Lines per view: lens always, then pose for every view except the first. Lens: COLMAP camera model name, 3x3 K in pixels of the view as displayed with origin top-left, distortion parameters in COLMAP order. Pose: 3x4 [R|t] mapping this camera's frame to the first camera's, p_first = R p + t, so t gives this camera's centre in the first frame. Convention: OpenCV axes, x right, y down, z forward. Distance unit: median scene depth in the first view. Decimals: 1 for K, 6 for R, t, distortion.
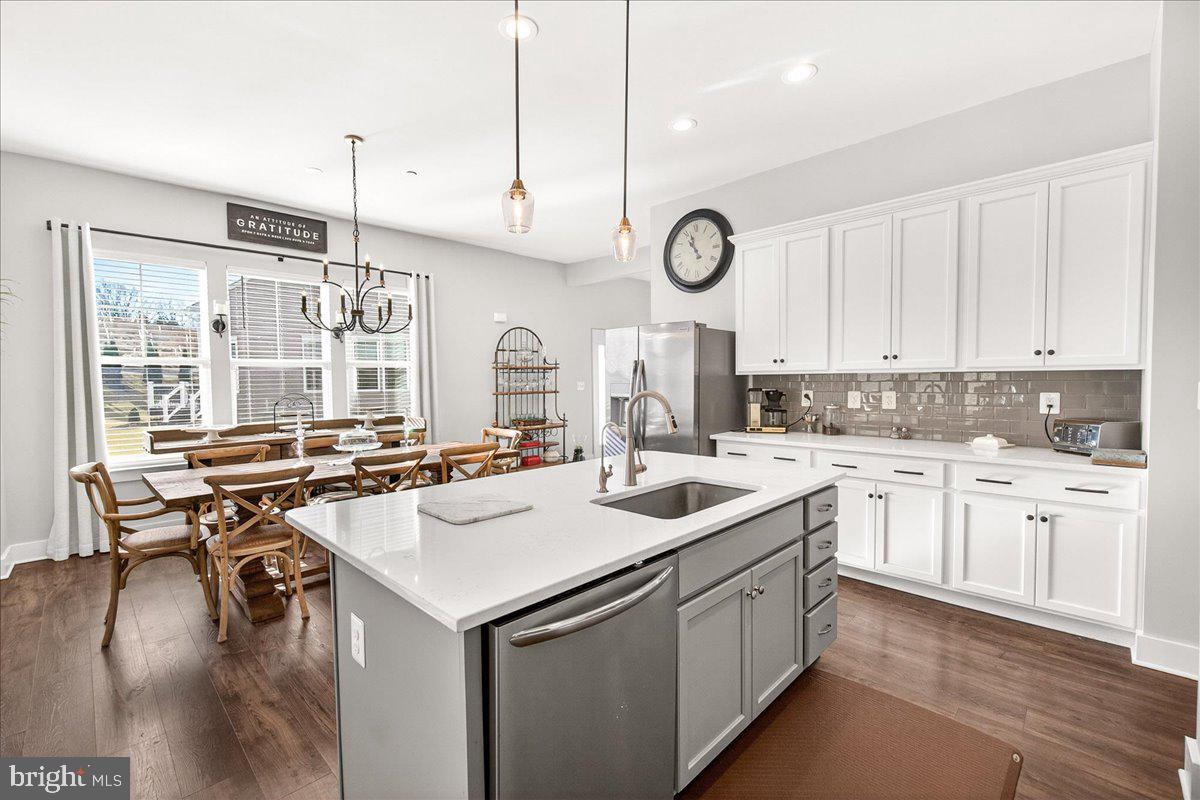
lens RADIAL K [[511.0, 0, 596.3], [0, 511.0, 399.5], [0, 0, 1]] dist [-0.005015, 0.000680]
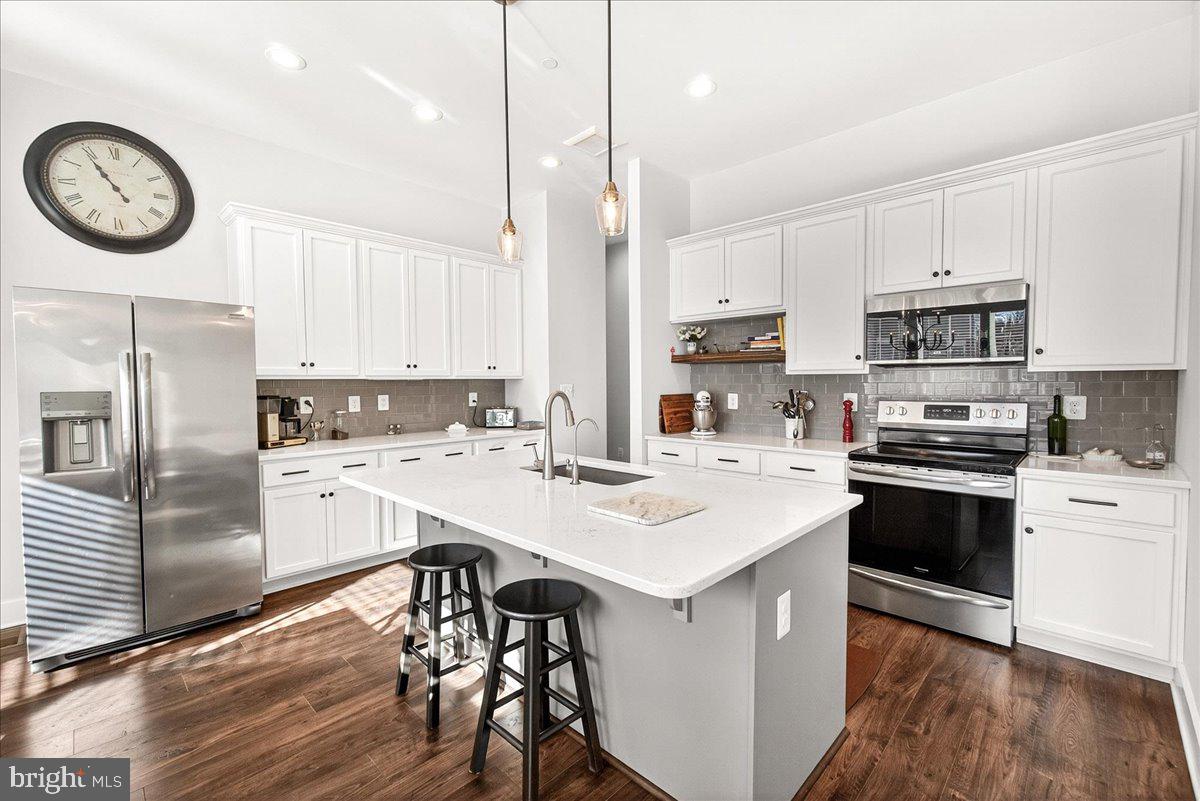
lens RADIAL K [[511.0, 0, 588.9], [0, 511.0, 402.4], [0, 0, 1]] dist [-0.005015, 0.000680]
pose [[0.009974, -0.031788, 0.999445, -0.732372], [0.048204, 0.998348, 0.031273, -0.016343], [-0.998788, 0.047865, 0.011490, 0.649750]]
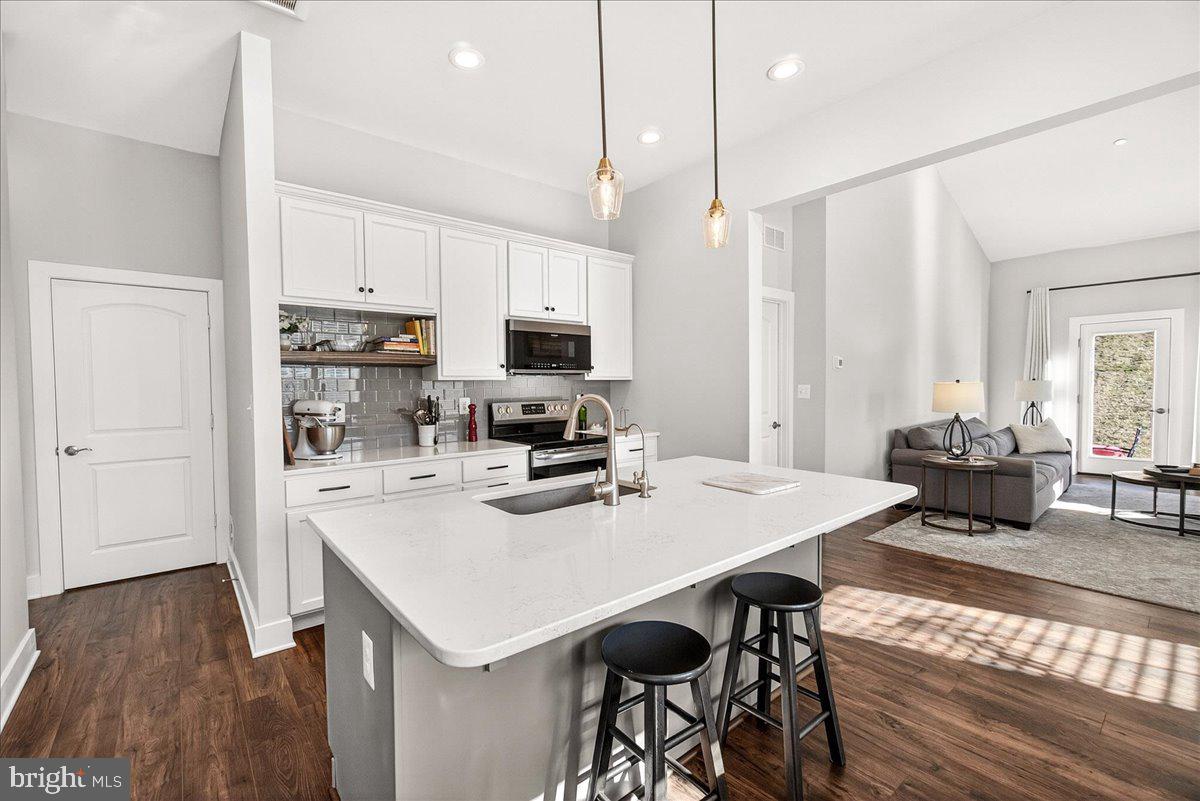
lens RADIAL K [[511.0, 0, 593.4], [0, 511.0, 400.2], [0, 0, 1]] dist [-0.005015, 0.000680]
pose [[-0.993277, 0.016696, 0.114550, -0.002876], [0.025097, 0.997067, 0.072298, -0.052428], [-0.113007, 0.074687, -0.990783, 1.337915]]
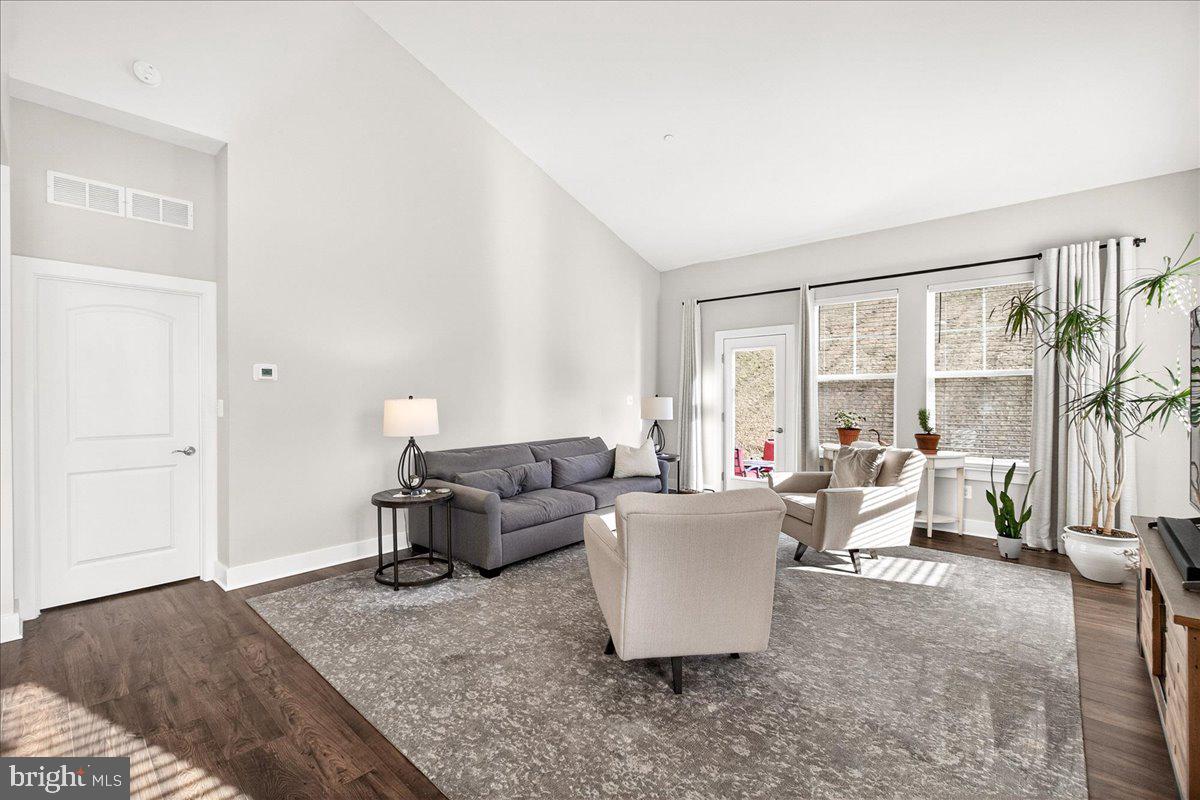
lens RADIAL K [[511.0, 0, 599.1], [0, 511.0, 399.8], [0, 0, 1]] dist [-0.005015, 0.000680]
pose [[-0.999214, 0.009525, -0.038480, -1.330808], [0.007520, 0.998622, 0.051933, -0.028015], [0.038921, 0.051602, -0.997909, 0.969546]]
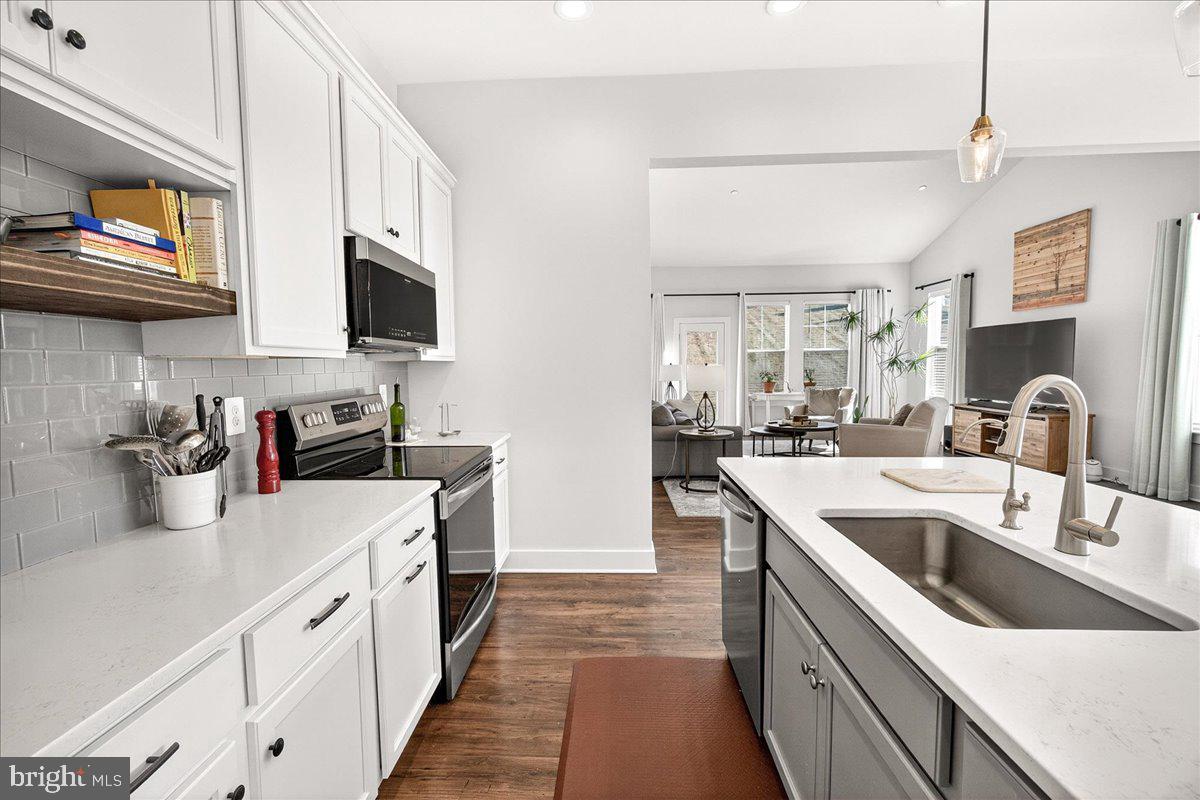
lens RADIAL K [[511.0, 0, 593.1], [0, 511.0, 397.0], [0, 0, 1]] dist [-0.005015, 0.000680]
pose [[-0.743800, 0.061793, -0.665539, 0.572065], [-0.006331, 0.995022, 0.099459, -0.032201], [0.668372, 0.078191, -0.739706, 0.761562]]
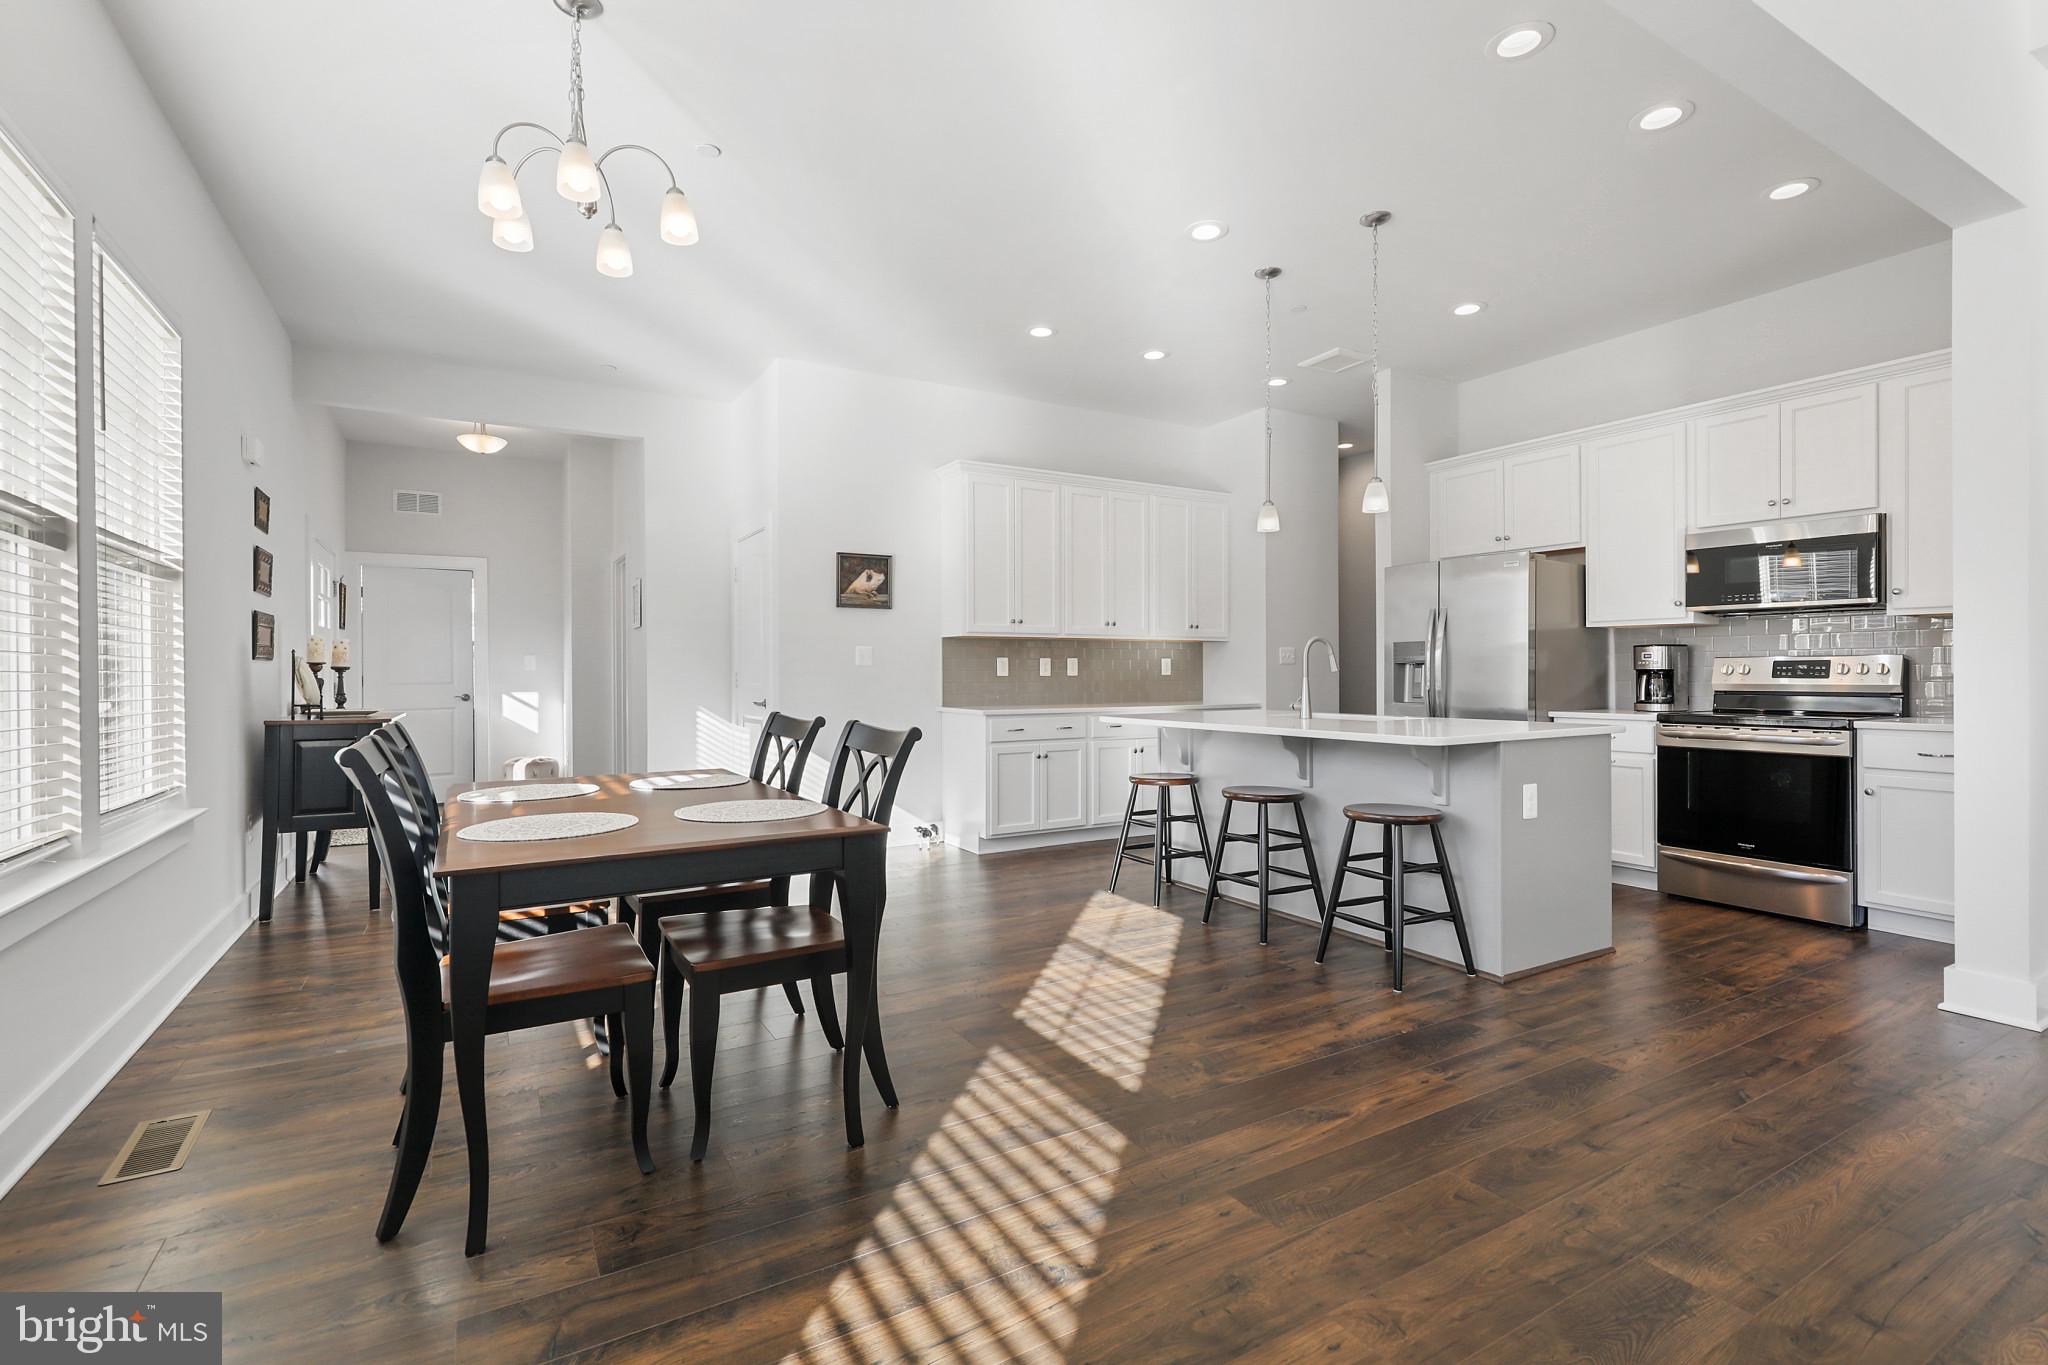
lens RADIAL K [[925.1, 0, 1019.8], [0, 925.1, 674.7], [0, 0, 1]] dist [0.005742, -0.003015]
pose [[0.264857, 0.005864, 0.964270, -1.517022], [0.041517, 0.998985, -0.017478, 0.054755], [-0.963393, 0.044663, 0.264345, 0.774066]]
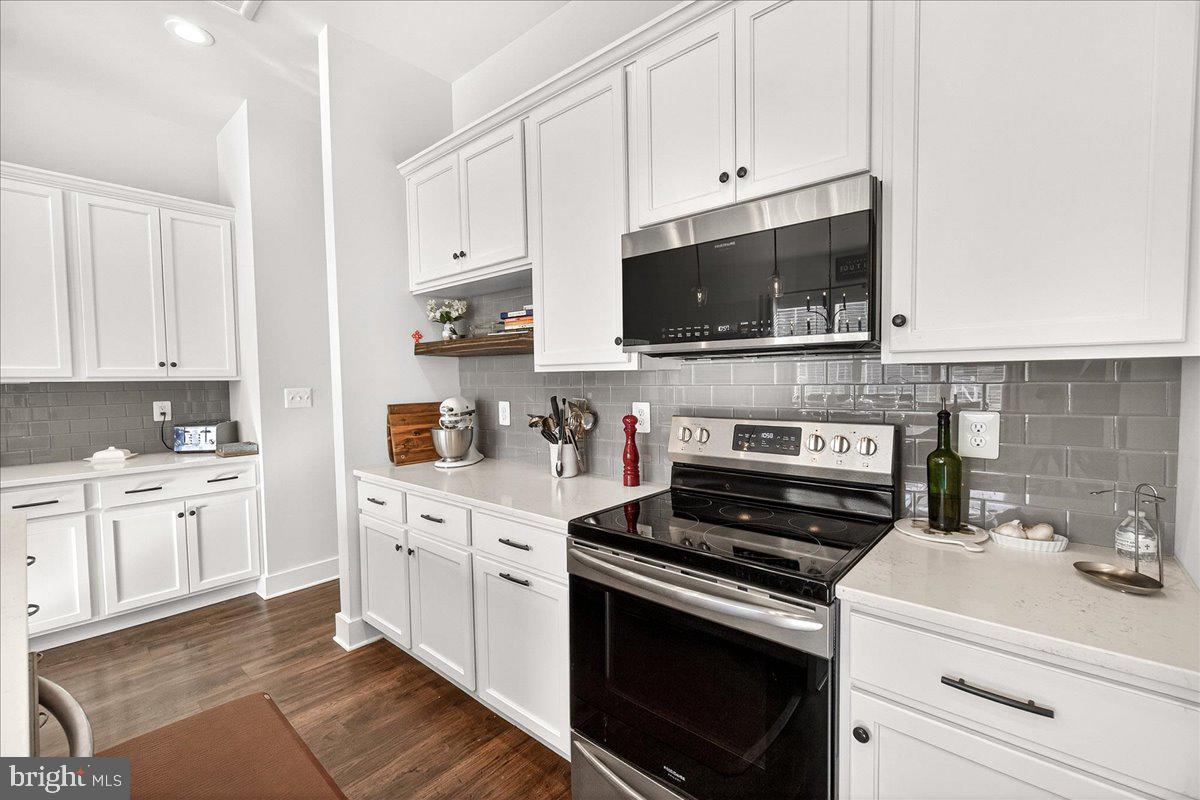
lens RADIAL K [[511.0, 0, 585.3], [0, 511.0, 402.6], [0, 0, 1]] dist [-0.005015, 0.000680]
pose [[-0.042822, -0.036061, 0.998432, -0.243541], [0.055371, 0.997727, 0.038411, -0.002655], [-0.997547, 0.056929, -0.040728, 0.149673]]
